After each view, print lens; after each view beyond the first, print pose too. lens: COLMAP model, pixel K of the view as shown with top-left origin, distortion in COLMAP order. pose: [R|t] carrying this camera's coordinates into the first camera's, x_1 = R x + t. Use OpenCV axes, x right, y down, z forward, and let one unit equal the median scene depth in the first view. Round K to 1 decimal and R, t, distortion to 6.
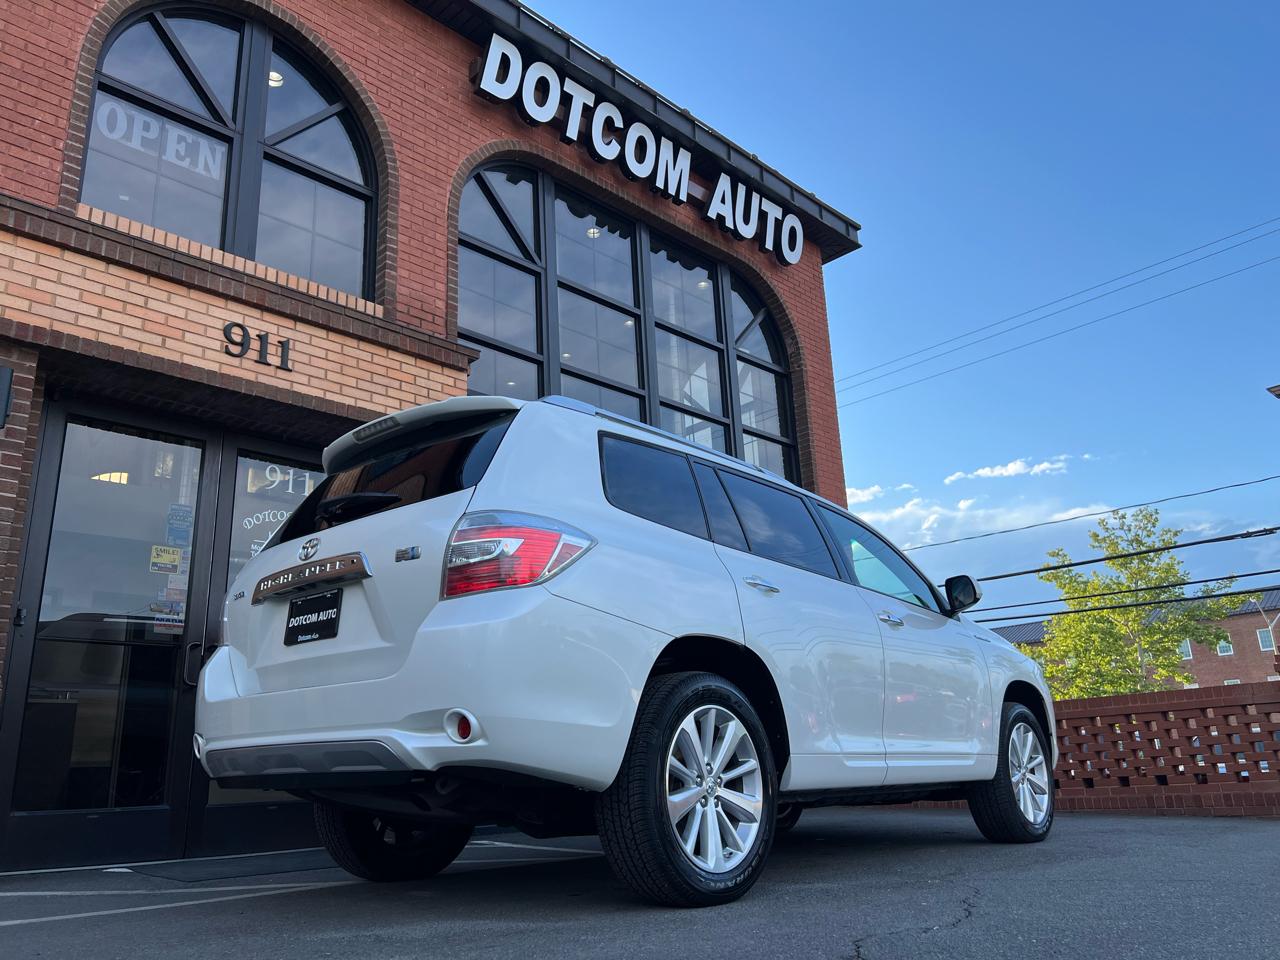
lens RADIAL K [[961.5, 0, 651.4], [0, 961.5, 488.1], [0, 0, 1]] dist [0.045247, -0.049003]
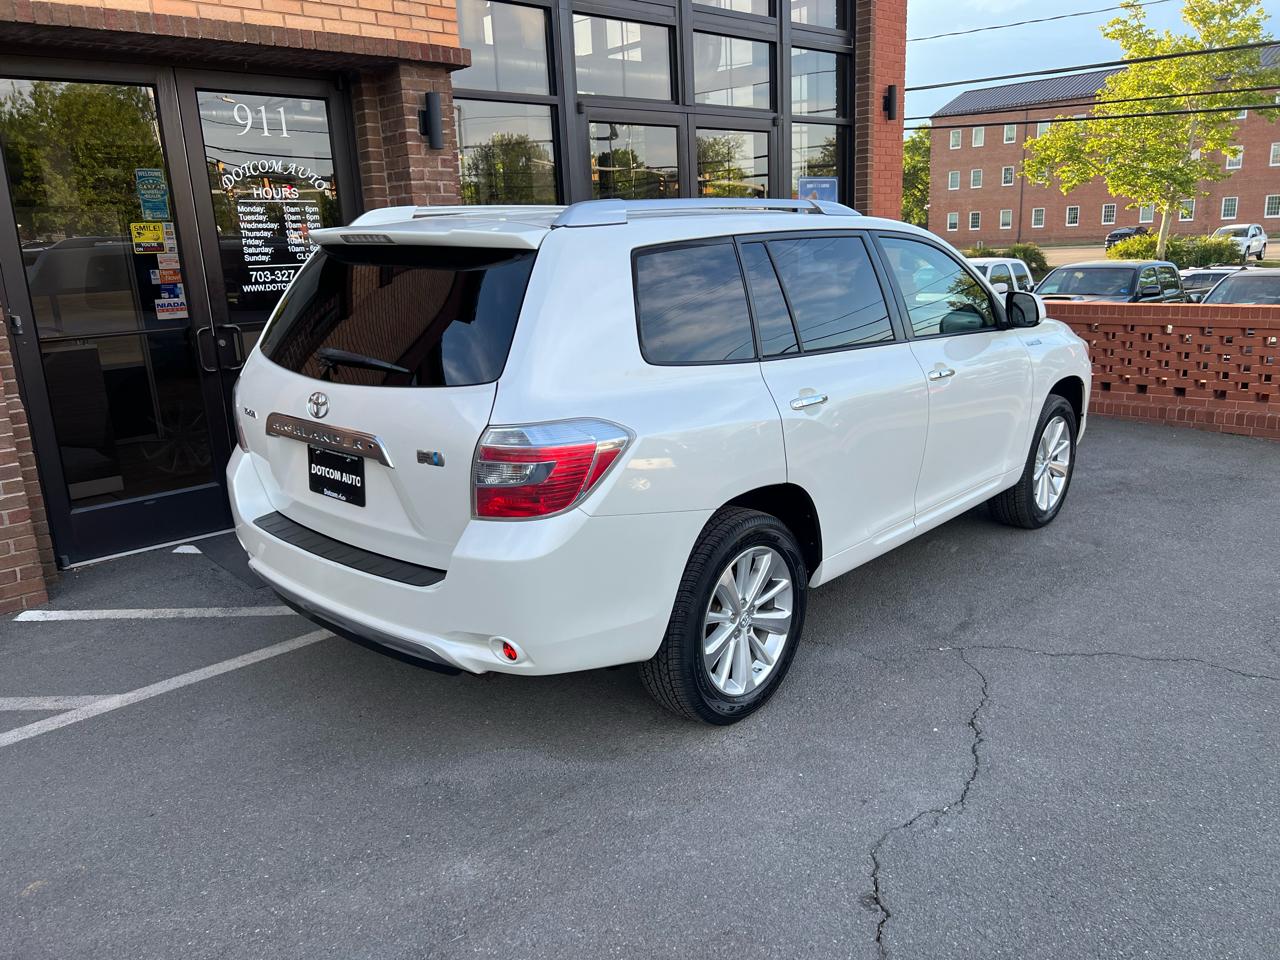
lens RADIAL K [[961.5, 0, 644.9], [0, 961.5, 485.6], [0, 0, 1]] dist [0.045247, -0.049003]
pose [[0.999797, 0.010137, -0.017428, -0.016663], [0.000528, 0.850954, 0.525240, -0.203076], [0.020154, -0.525143, 0.850776, 0.109466]]
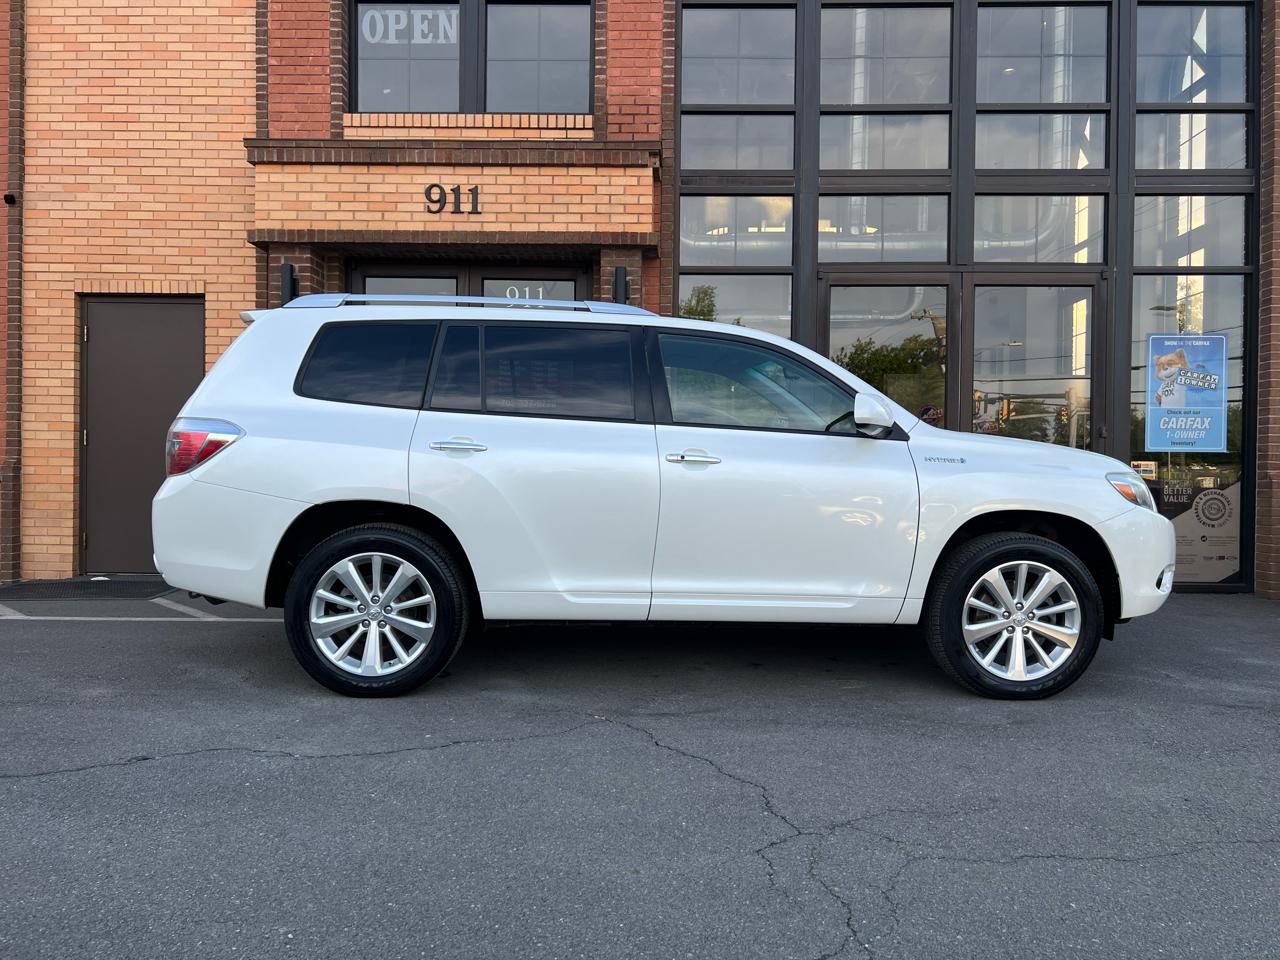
lens RADIAL K [[961.5, 0, 650.4], [0, 961.5, 486.8], [0, 0, 1]] dist [0.045247, -0.049003]
pose [[0.689129, 0.065686, -0.721655, 0.696347], [0.169603, 0.953601, 0.248756, -0.060654], [0.704511, -0.293820, 0.646014, 0.272705]]
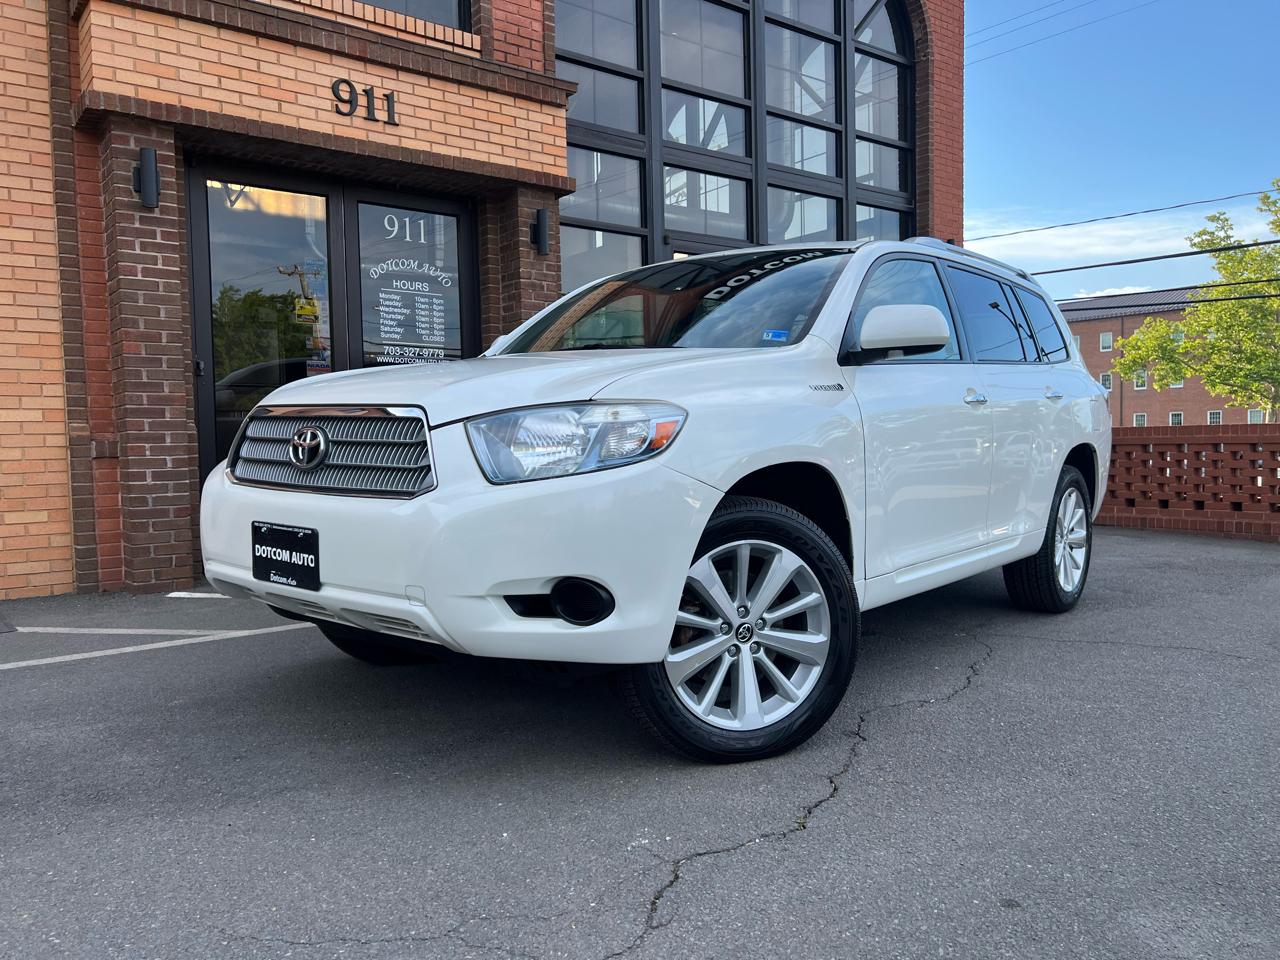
lens RADIAL K [[961.5, 0, 639.7], [0, 961.5, 487.6], [0, 0, 1]] dist [0.045247, -0.049003]
pose [[0.991550, 0.035944, -0.124649, 0.027115], [0.009197, 0.938955, 0.343916, -0.114586], [0.129401, -0.342157, 0.930690, -0.063651]]
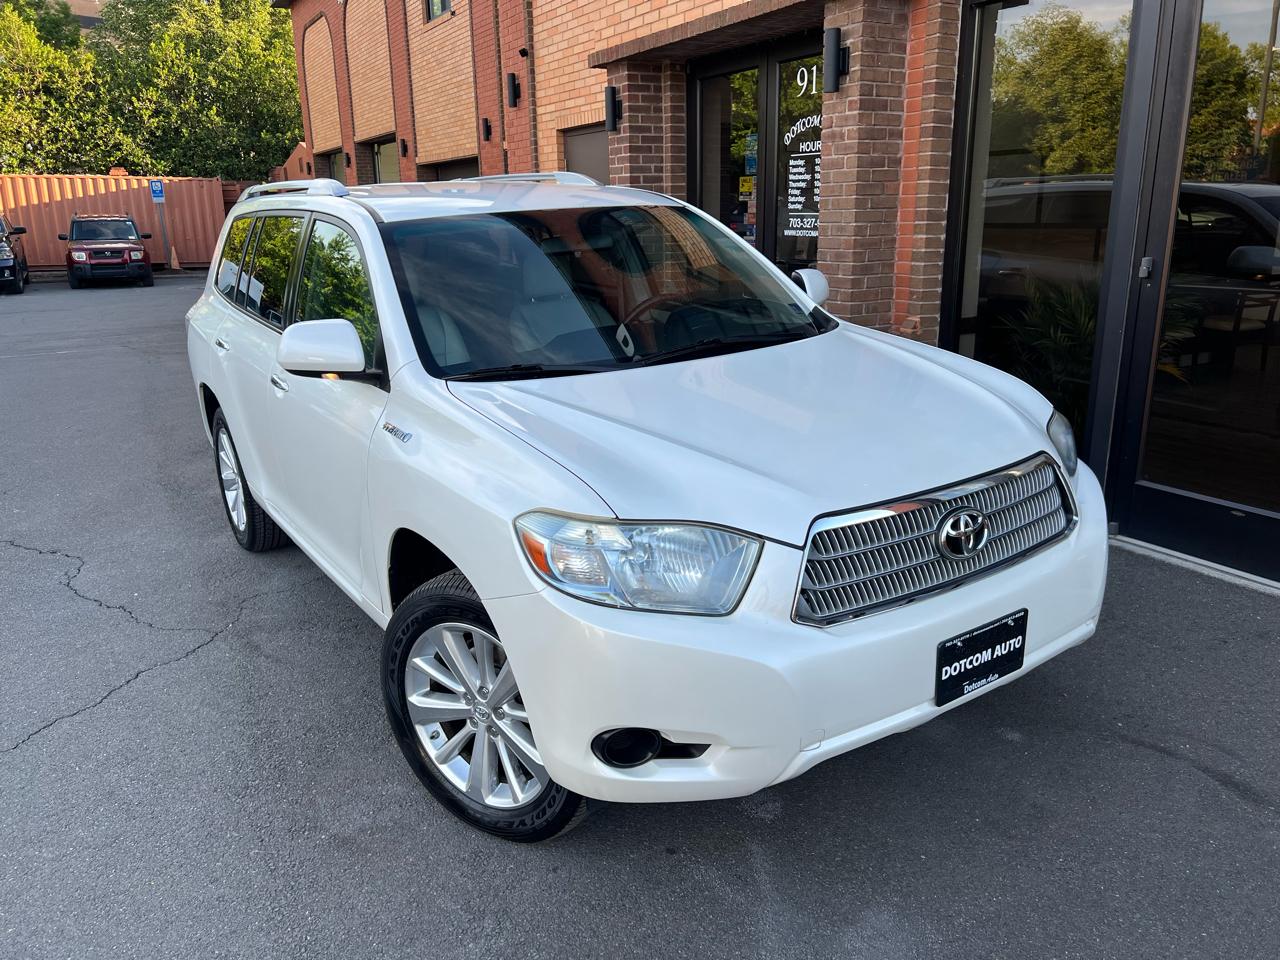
lens RADIAL K [[961.5, 0, 641.6], [0, 961.5, 483.2], [0, 0, 1]] dist [0.045247, -0.049003]
pose [[-0.263935, 0.313123, -0.912301, 0.721925], [0.313920, 0.922230, 0.225712, 0.098208], [0.912027, -0.226816, -0.341704, 1.184980]]
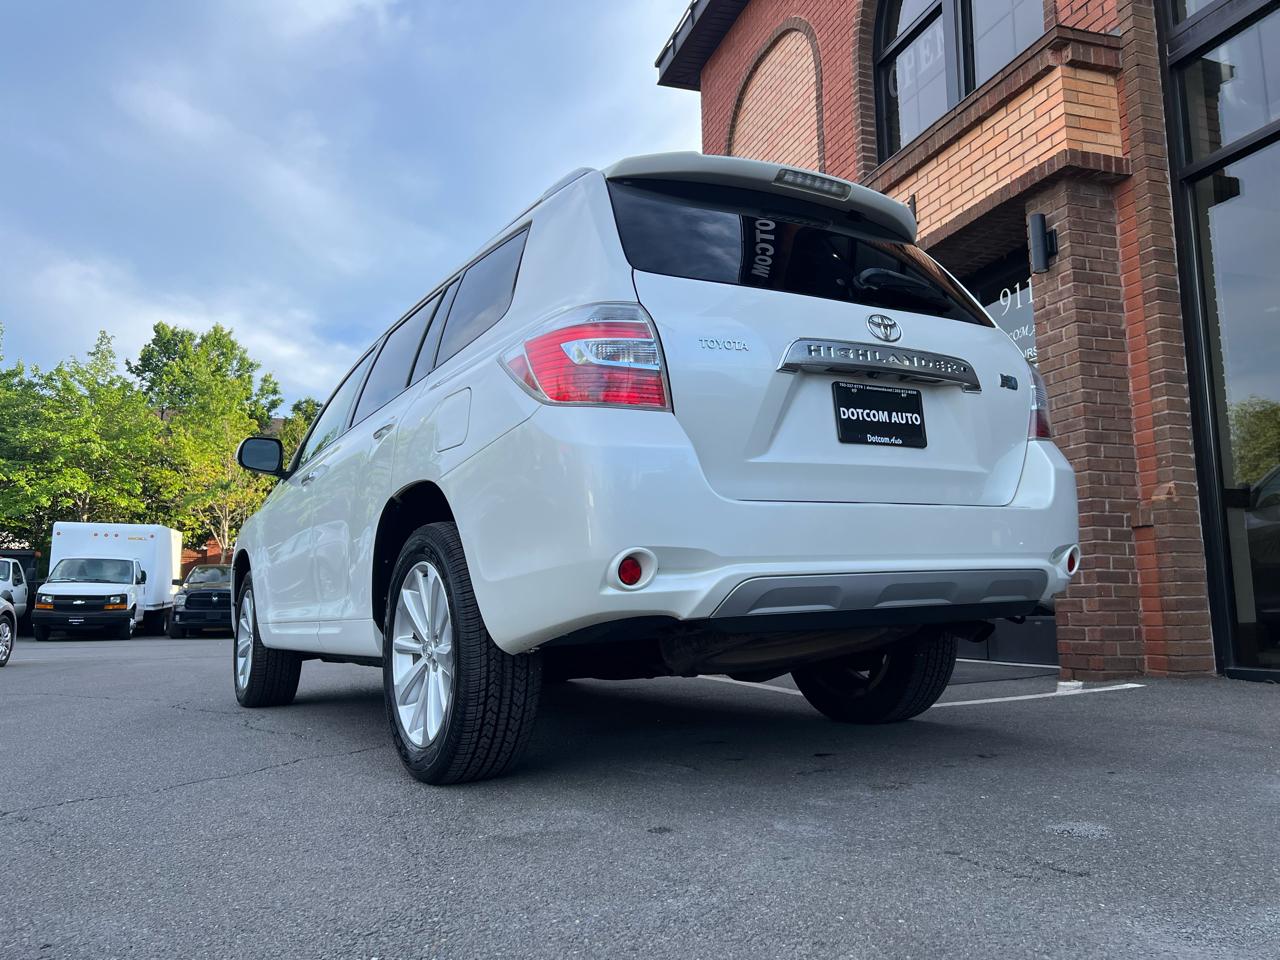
lens RADIAL K [[961.5, 0, 643.8], [0, 961.5, 474.4], [0, 0, 1]] dist [0.045247, -0.049003]
pose [[-0.439087, -0.074741, -0.895330, 0.697106], [0.296285, 0.928741, -0.222834, 0.286284], [0.848185, -0.363117, -0.385653, 1.087111]]
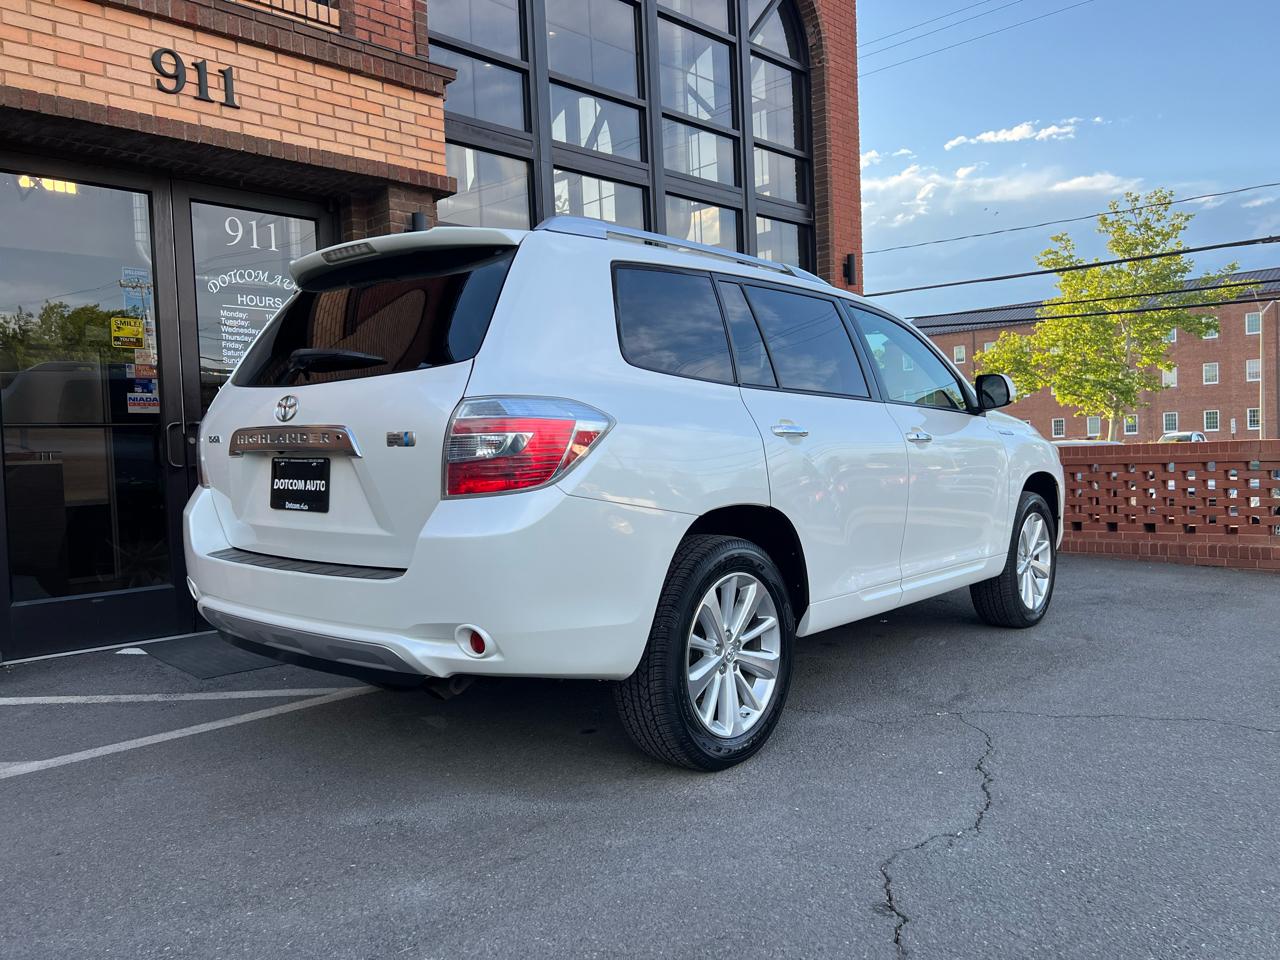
lens RADIAL K [[961.5, 0, 647.5], [0, 961.5, 487.2], [0, 0, 1]] dist [0.045247, -0.049003]
pose [[0.999890, 0.008518, 0.012106, -0.019812], [-0.012032, 0.944090, 0.329469, -0.094783], [-0.008623, -0.329578, 0.944089, 0.080358]]
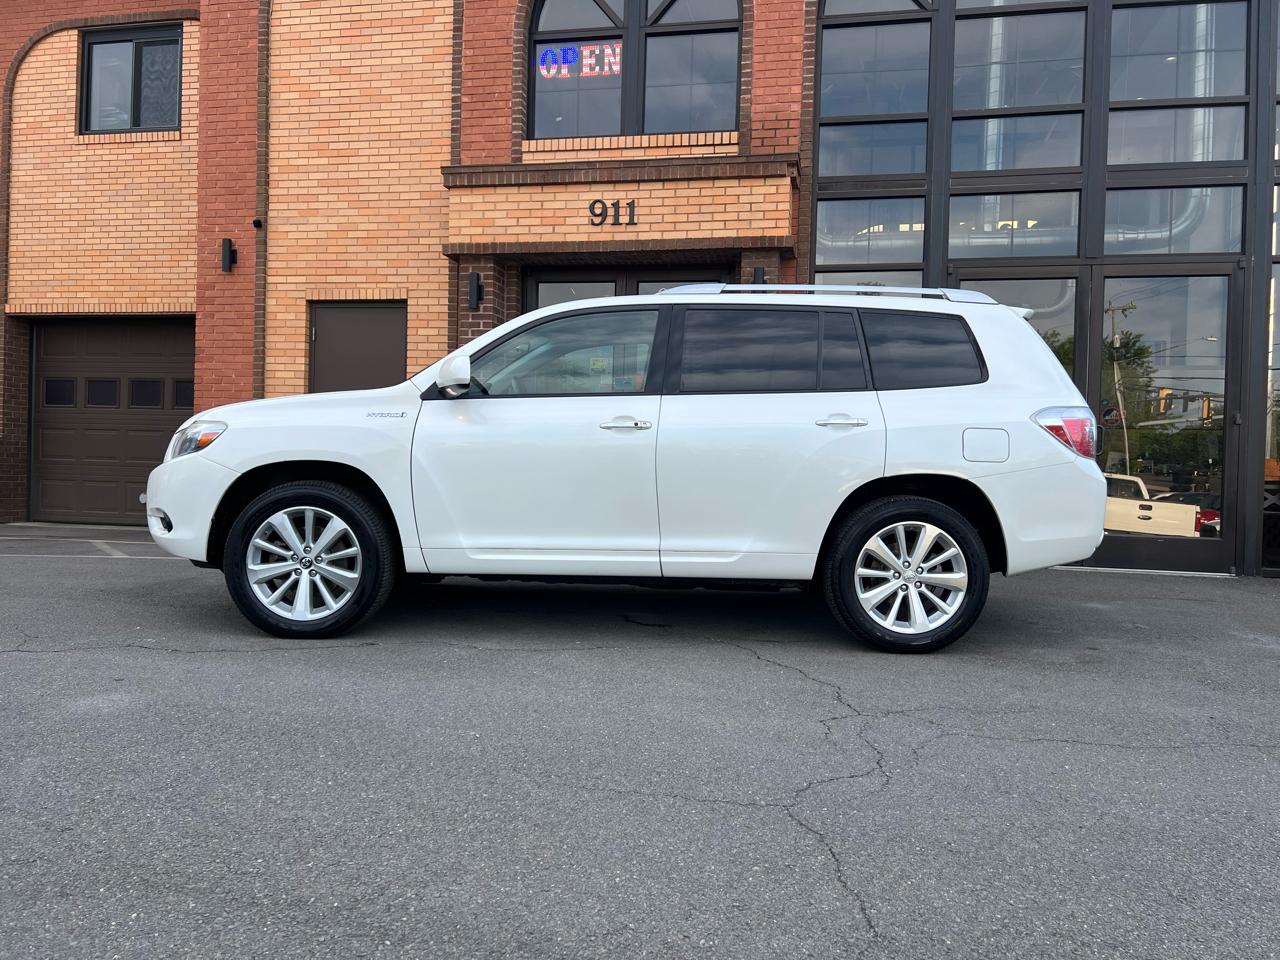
lens RADIAL K [[961.5, 0, 644.5], [0, 961.5, 489.8], [0, 0, 1]] dist [0.045247, -0.049003]
pose [[0.551611, 0.078501, -0.830399, 0.836126], [0.193941, 0.956205, 0.219223, -0.059229], [0.811241, -0.281974, 0.512229, 0.201264]]
